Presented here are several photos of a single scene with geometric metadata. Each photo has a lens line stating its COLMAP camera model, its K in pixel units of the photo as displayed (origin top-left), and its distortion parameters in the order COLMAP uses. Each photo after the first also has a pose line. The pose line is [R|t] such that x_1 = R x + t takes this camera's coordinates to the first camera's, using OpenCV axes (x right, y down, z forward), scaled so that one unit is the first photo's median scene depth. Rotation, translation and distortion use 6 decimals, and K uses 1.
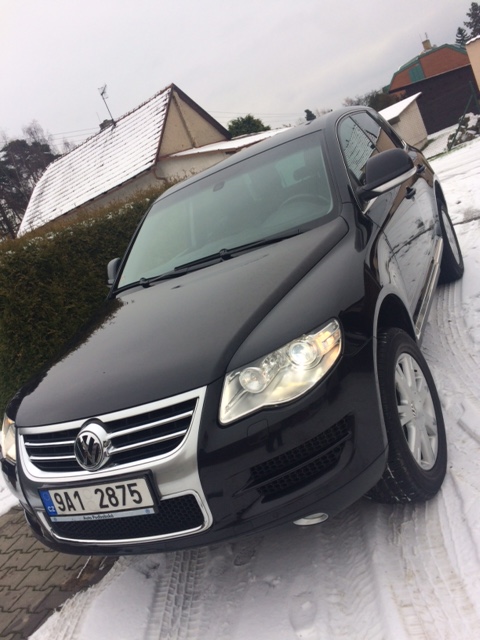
lens RADIAL K [[509.2, 0, 229.0], [0, 509.2, 318.3], [0, 0, 1]] dist [0.113990, -0.159742]
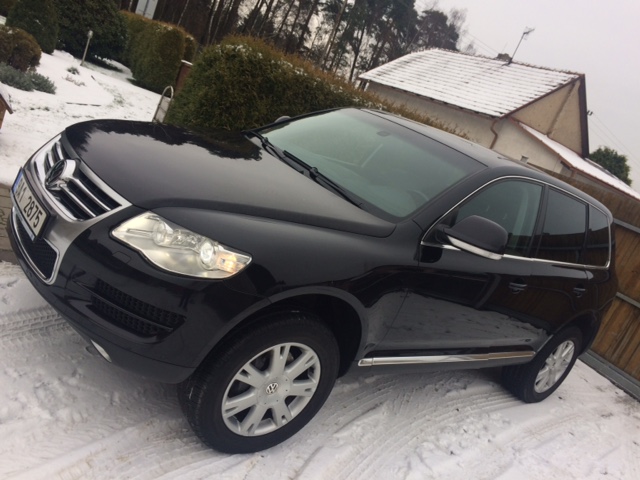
lens RADIAL K [[509.7, 0, 316.1], [0, 509.7, 231.6], [0, 0, 1]] dist [0.077943, -0.091445]
pose [[0.618118, 0.753593, -0.223668, 0.422149], [-0.750853, 0.650239, 0.115798, -0.223386], [0.232702, 0.096365, 0.967762, -0.015730]]
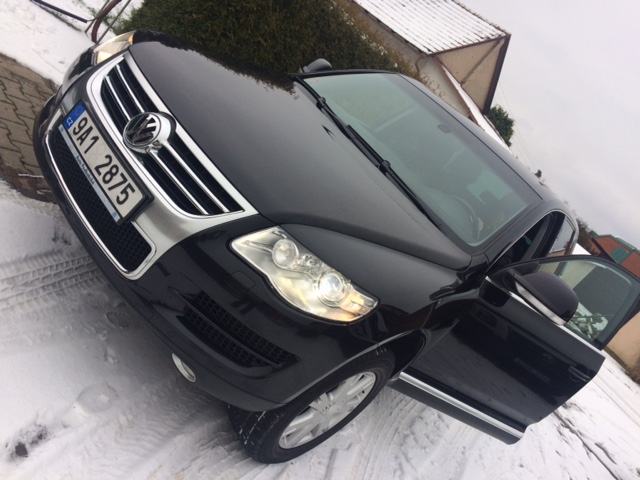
lens RADIAL K [[509.7, 0, 316.1], [0, 509.7, 231.6], [0, 0, 1]] dist [0.077943, -0.091445]
pose [[0.435775, 0.897598, 0.066463, -0.024019], [-0.900044, 0.434212, 0.037150, 0.011930], [0.004487, -0.076009, 0.997097, 0.036511]]
